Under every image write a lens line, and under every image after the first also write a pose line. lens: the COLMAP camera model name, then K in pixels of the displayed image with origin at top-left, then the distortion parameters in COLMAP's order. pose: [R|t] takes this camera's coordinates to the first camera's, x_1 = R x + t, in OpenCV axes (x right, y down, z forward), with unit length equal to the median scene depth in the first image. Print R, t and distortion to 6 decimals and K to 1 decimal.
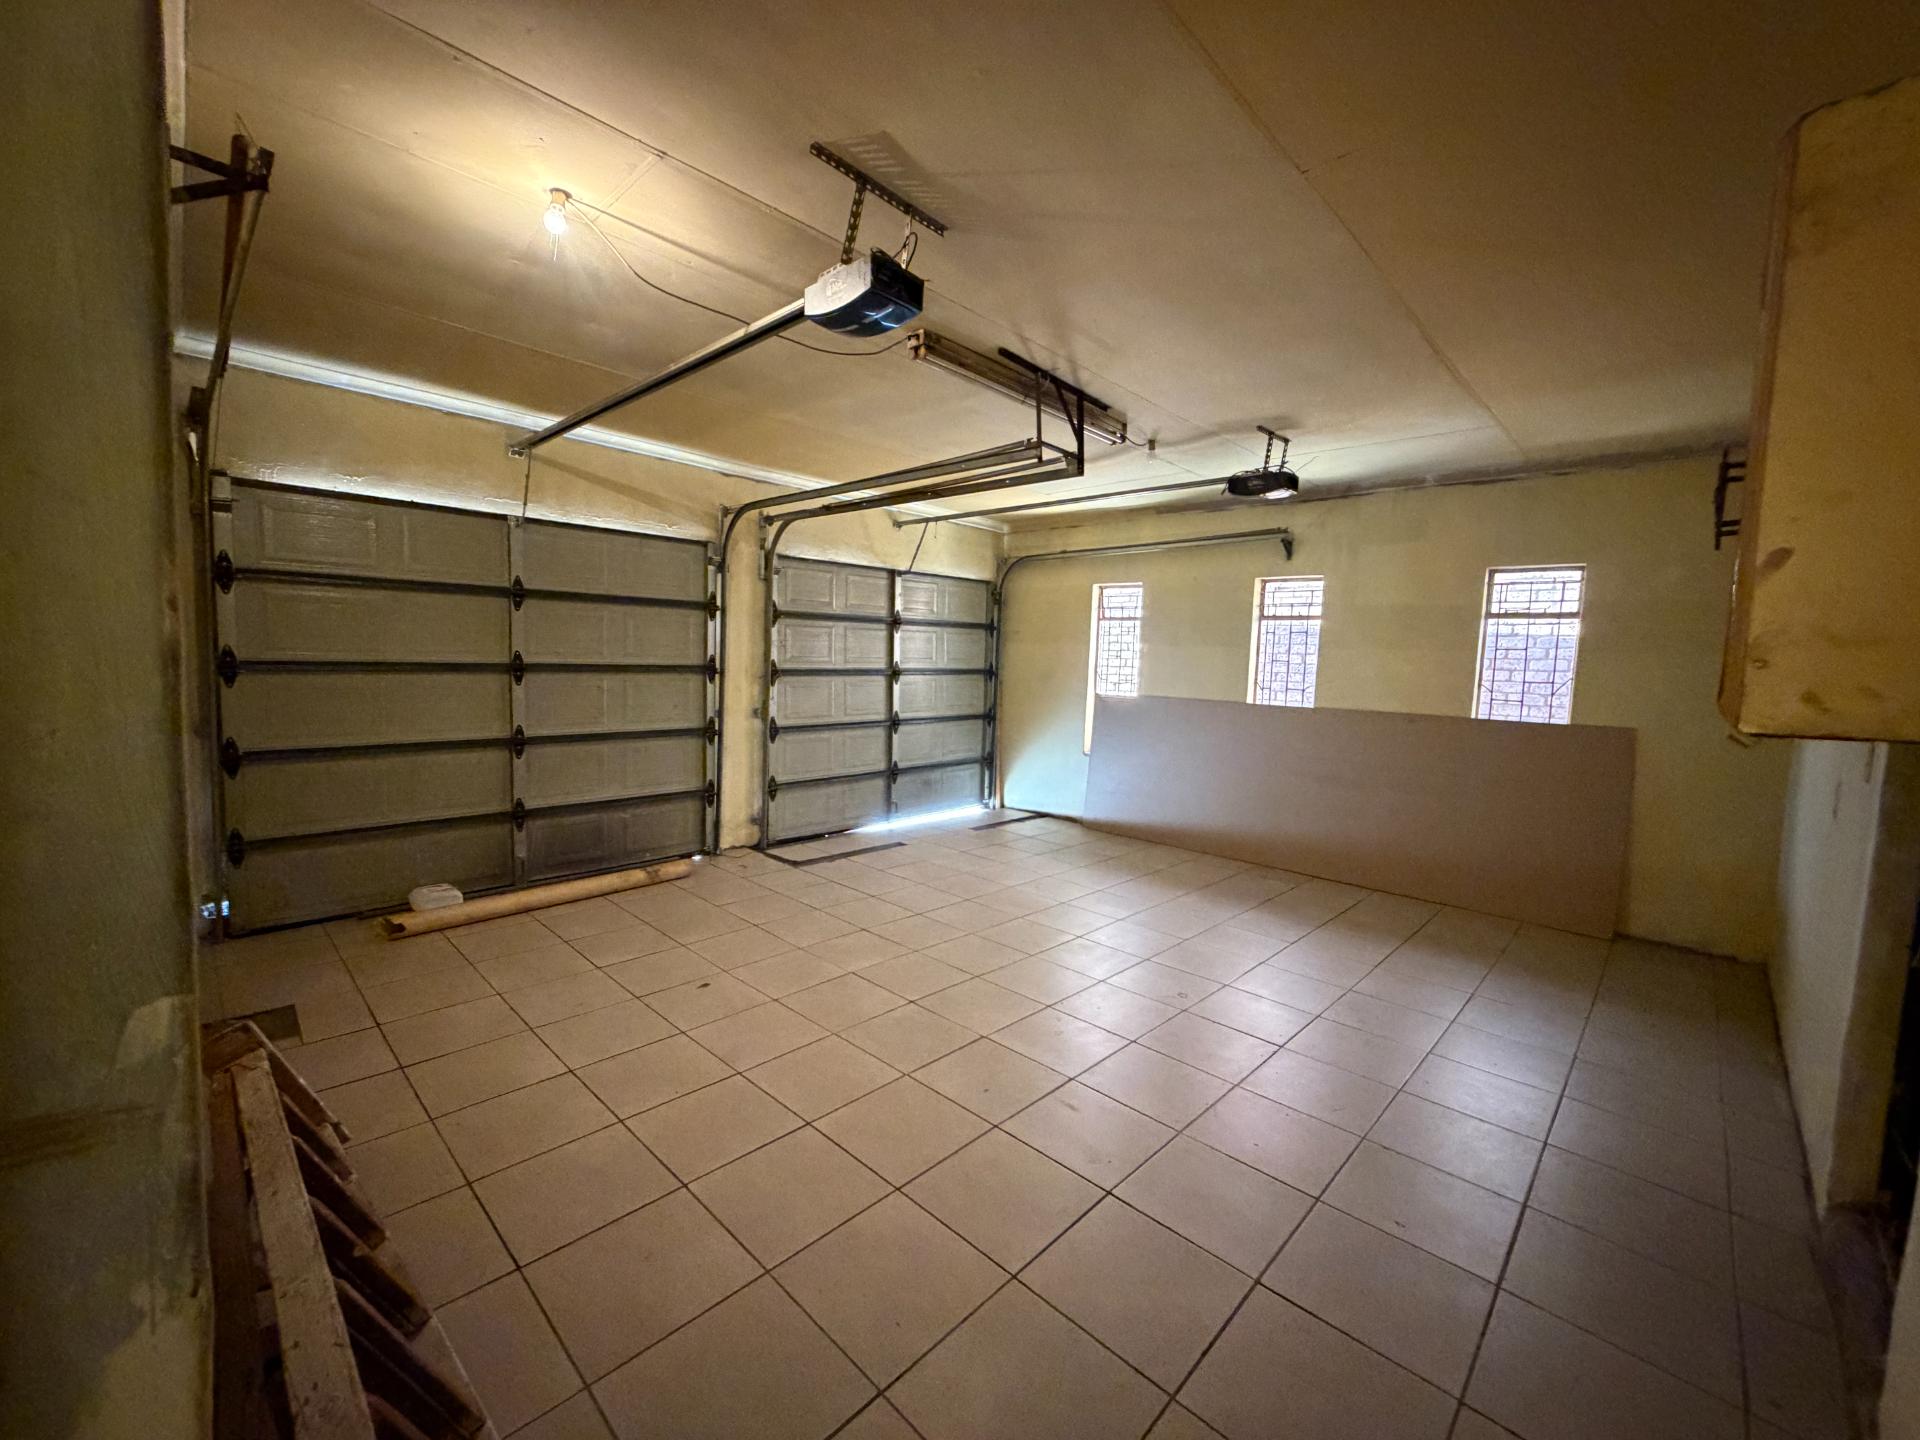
lens RADIAL K [[768.3, 0, 954.5], [0, 768.3, 717.7], [0, 0, 1]] dist [-0.000099, 0.000880]
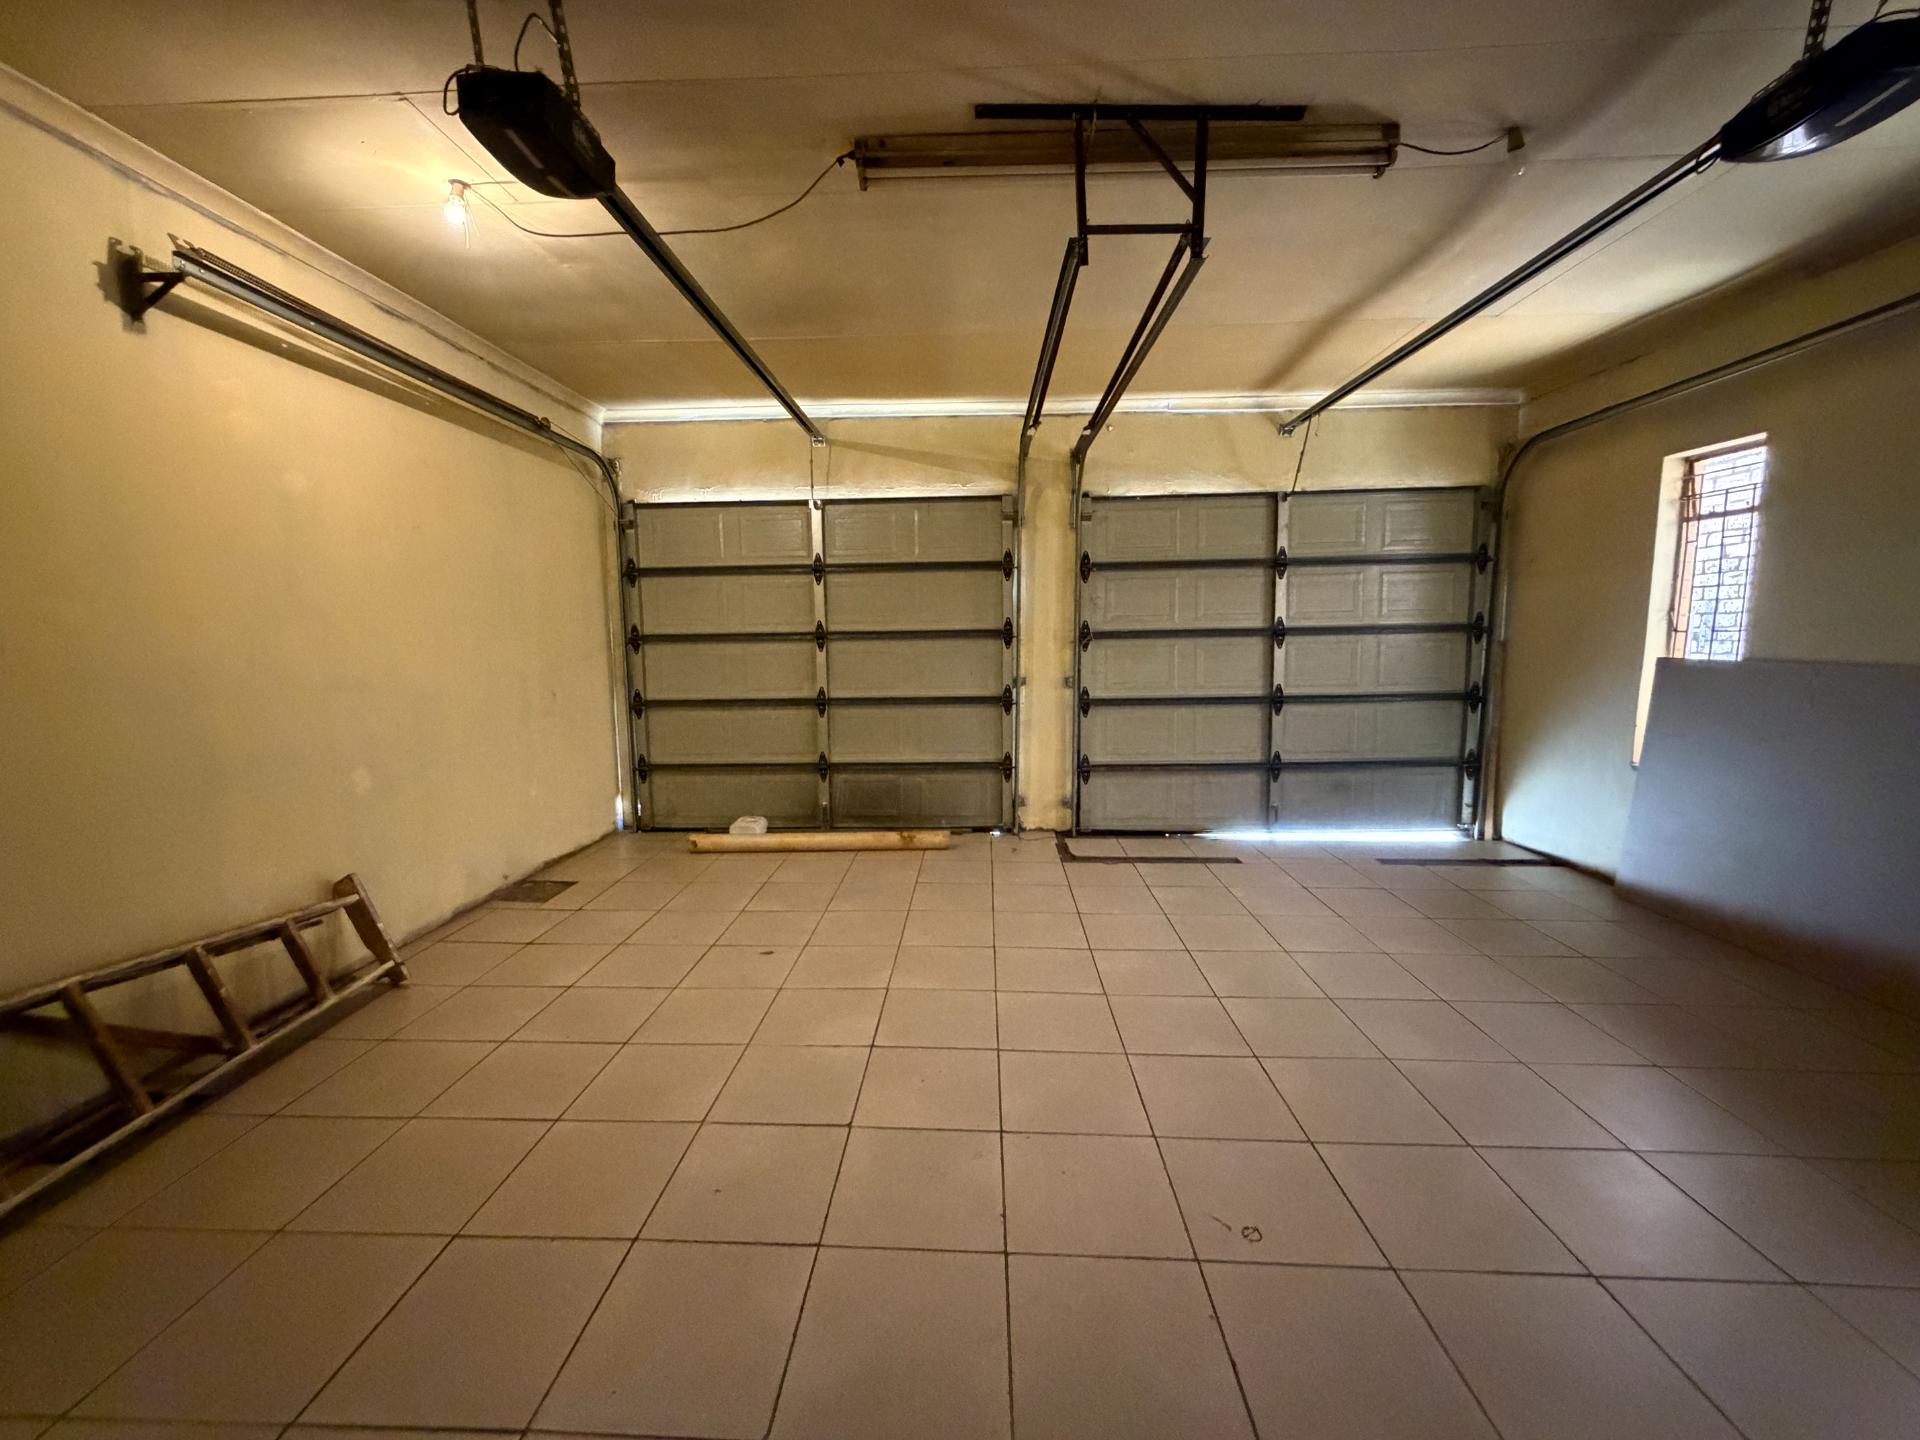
lens RADIAL K [[768.3, 0, 951.4], [0, 768.3, 720.1], [0, 0, 1]] dist [-0.000099, 0.000880]
pose [[0.661921, 0.048565, -0.747998, 0.314094], [-0.027854, 0.998803, 0.040200, 0.005589], [0.749056, -0.005774, 0.662482, 0.311585]]
